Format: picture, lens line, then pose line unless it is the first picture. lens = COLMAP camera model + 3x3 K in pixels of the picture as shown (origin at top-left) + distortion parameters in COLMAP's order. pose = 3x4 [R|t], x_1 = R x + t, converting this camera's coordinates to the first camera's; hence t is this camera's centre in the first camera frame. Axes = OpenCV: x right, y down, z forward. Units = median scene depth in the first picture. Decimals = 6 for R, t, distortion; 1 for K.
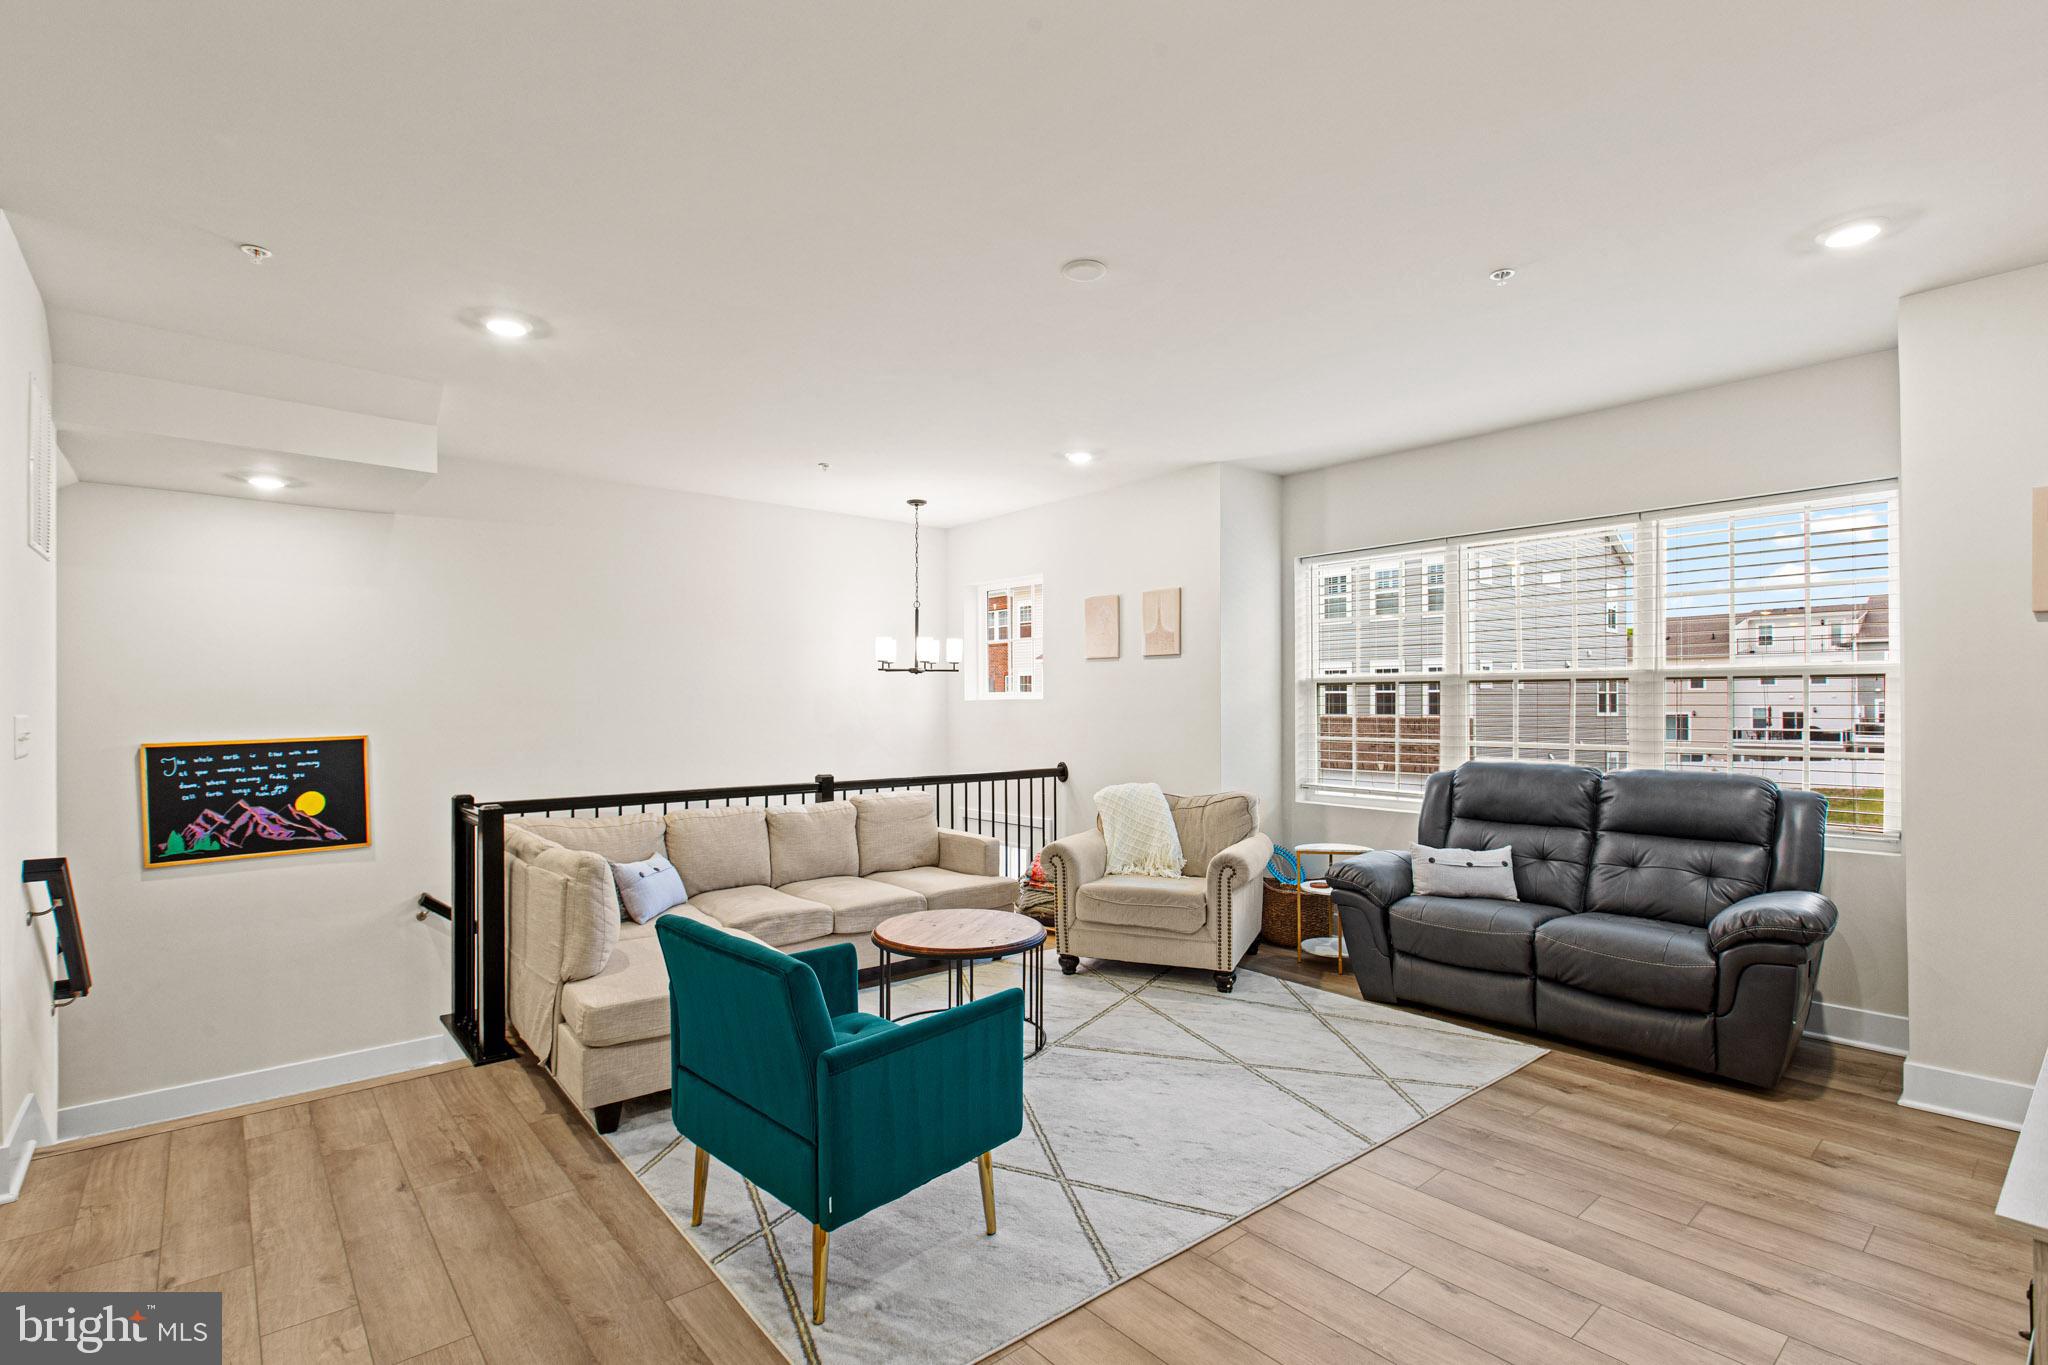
lens RADIAL K [[947.4, 0, 1012.1], [0, 947.4, 700.9], [0, 0, 1]] dist [-0.010866, -0.000698]
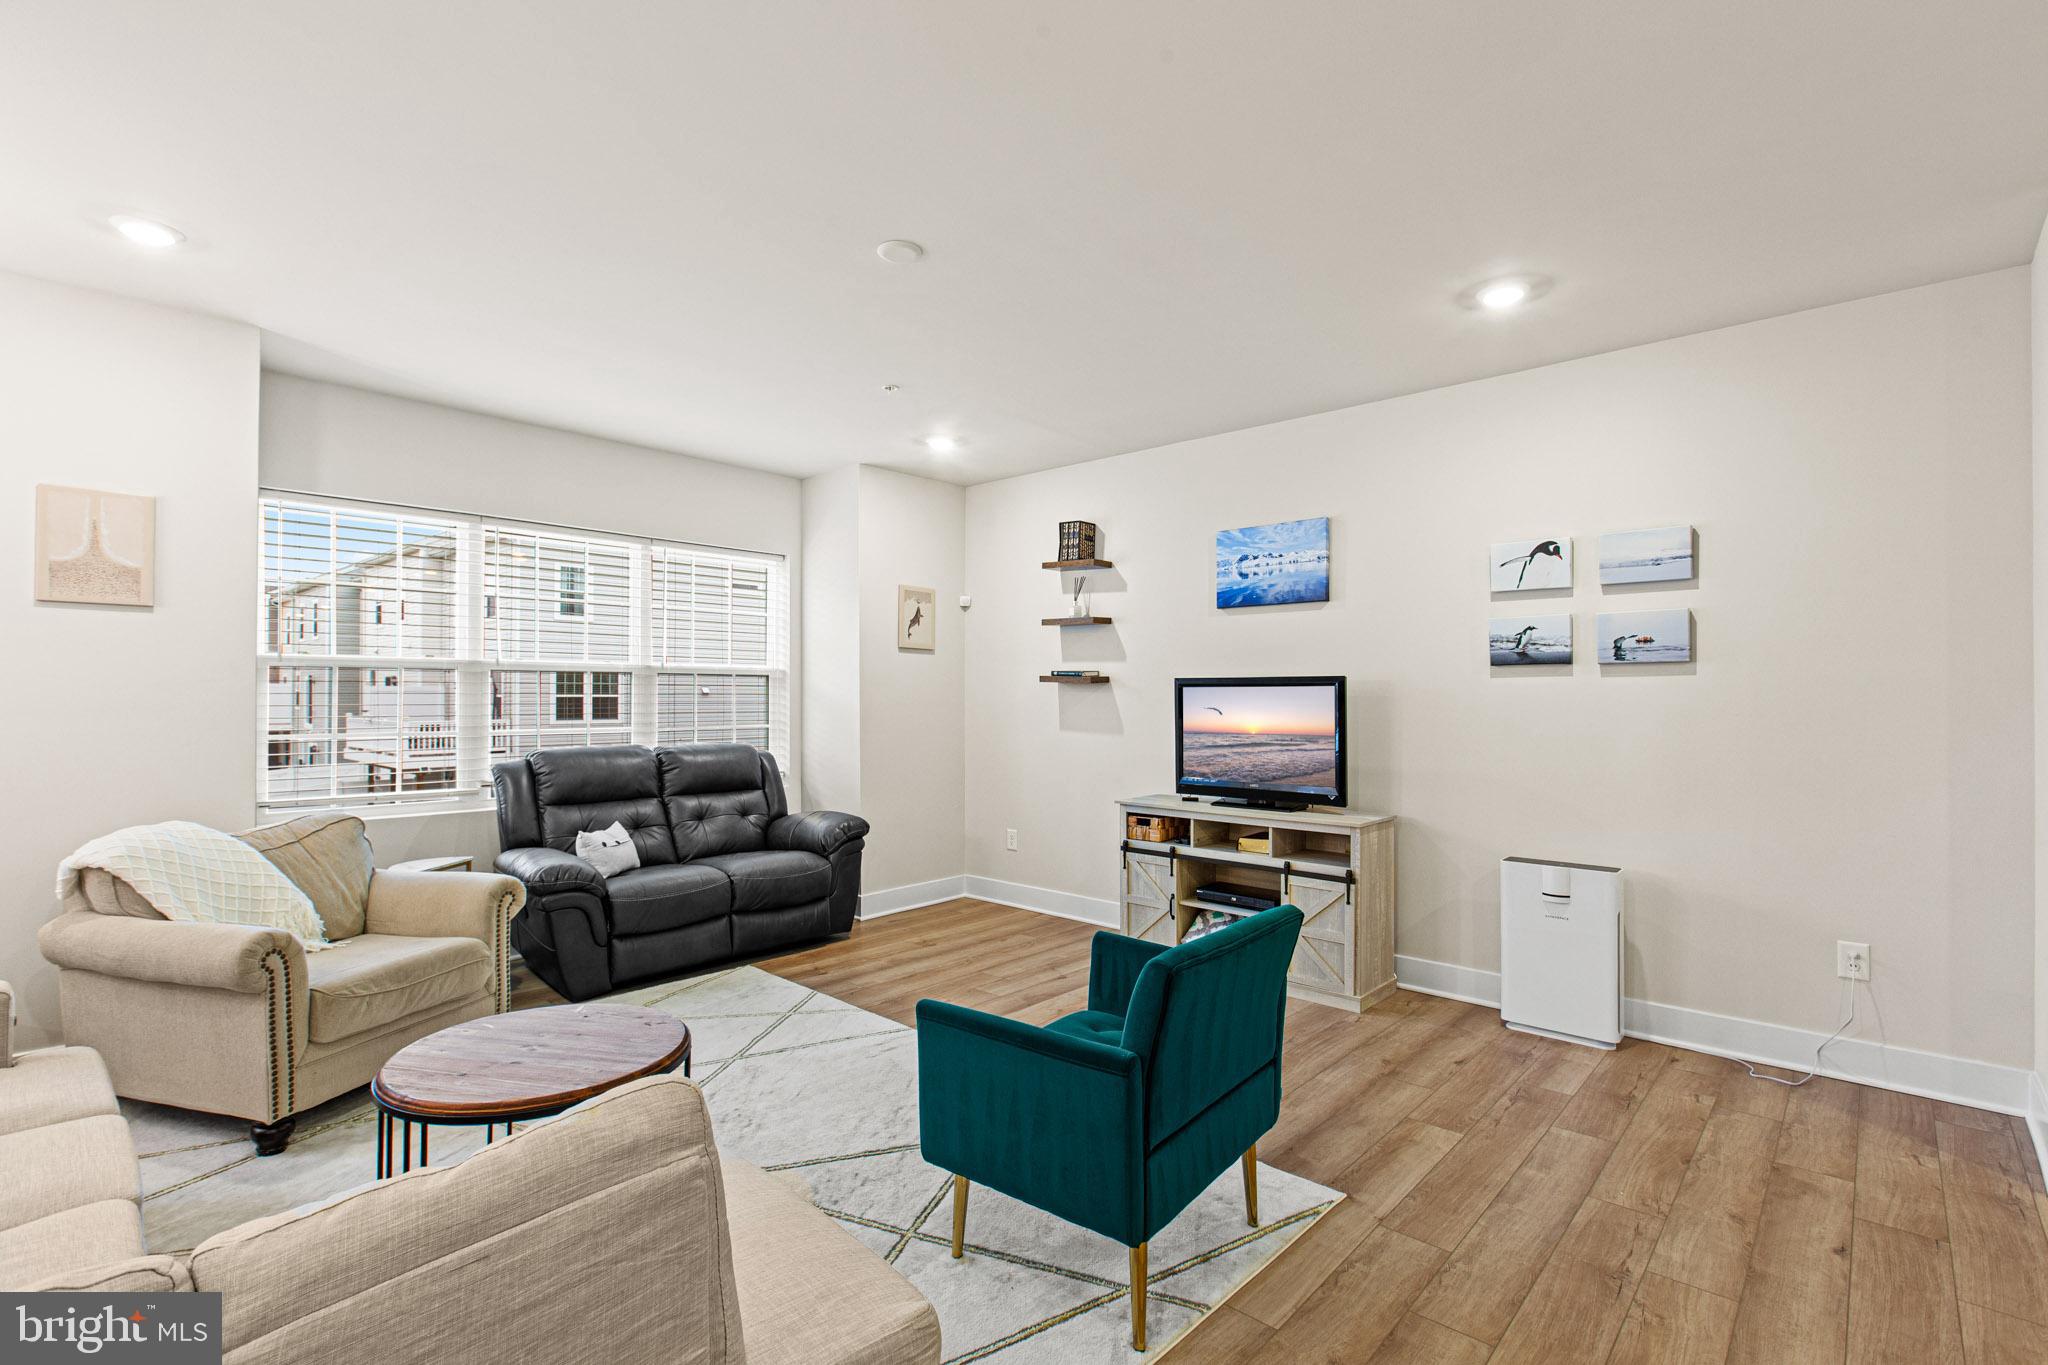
lens RADIAL K [[947.4, 0, 1020.5], [0, 947.4, 684.6], [0, 0, 1]] dist [-0.010866, -0.000698]
pose [[-0.128086, 0.014681, 0.991654, -0.623183], [-0.003647, 0.999877, -0.015274, 0.010018], [-0.991756, -0.005573, -0.128016, 0.677900]]
